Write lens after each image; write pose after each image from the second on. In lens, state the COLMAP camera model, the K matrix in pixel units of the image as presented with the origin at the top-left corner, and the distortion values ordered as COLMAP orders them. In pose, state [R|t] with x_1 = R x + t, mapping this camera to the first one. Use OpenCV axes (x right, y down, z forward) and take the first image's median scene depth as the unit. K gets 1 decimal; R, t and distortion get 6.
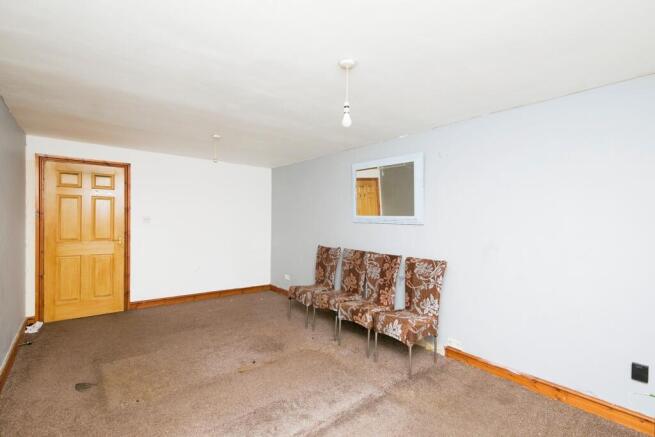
lens RADIAL K [[300.9, 0, 332.7], [0, 300.9, 221.6], [0, 0, 1]] dist [0.000713, 0.000046]
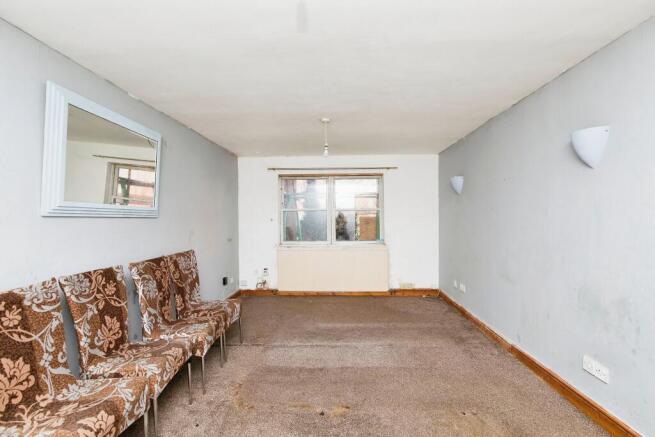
lens RADIAL K [[299.3, 0, 328.9], [0, 299.3, 200.6], [0, 0, 1]] dist [0.000600, -0.000625]
pose [[-0.736567, 0.026180, 0.675858, -0.573167], [-0.002289, 0.999148, -0.041197, -0.003602], [-0.676361, -0.031892, -0.735880, 1.144456]]
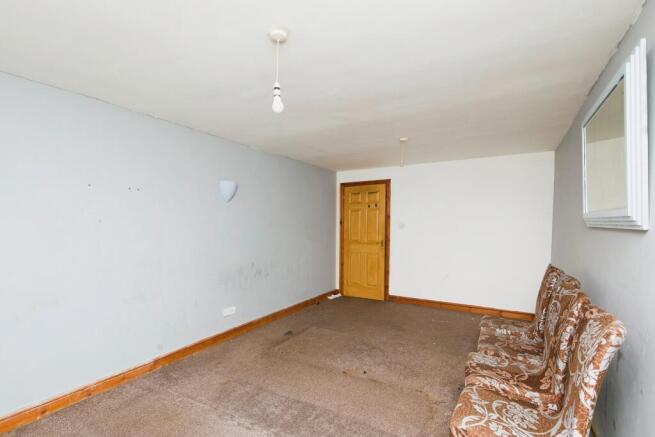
lens RADIAL K [[306.1, 0, 330.4], [0, 306.1, 235.5], [0, 0, 1]] dist [-0.000756, 0.000179]
pose [[0.345150, 0.017633, -0.938382, 0.470102], [0.000983, 0.999816, 0.019149, 0.008434], [0.938547, -0.007531, 0.345069, 0.432895]]
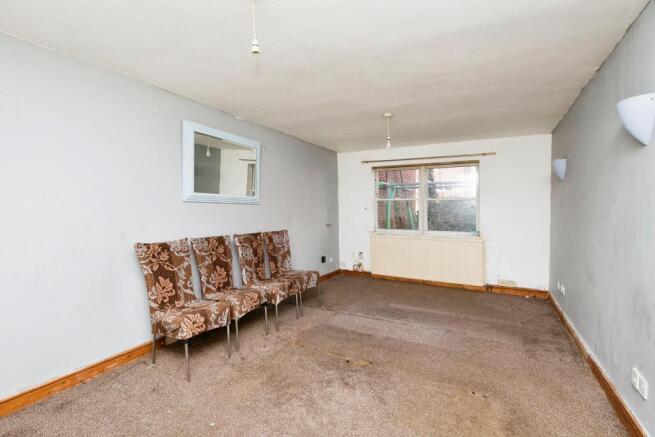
lens RADIAL K [[303.1, 0, 326.2], [0, 303.1, 203.6], [0, 0, 1]] dist [0.000711, 0.000061]
pose [[-0.354995, -0.001796, 0.934866, -0.801141], [-0.007397, 0.999972, -0.000888, 0.005677], [-0.934839, -0.007231, -0.354998, 1.034804]]
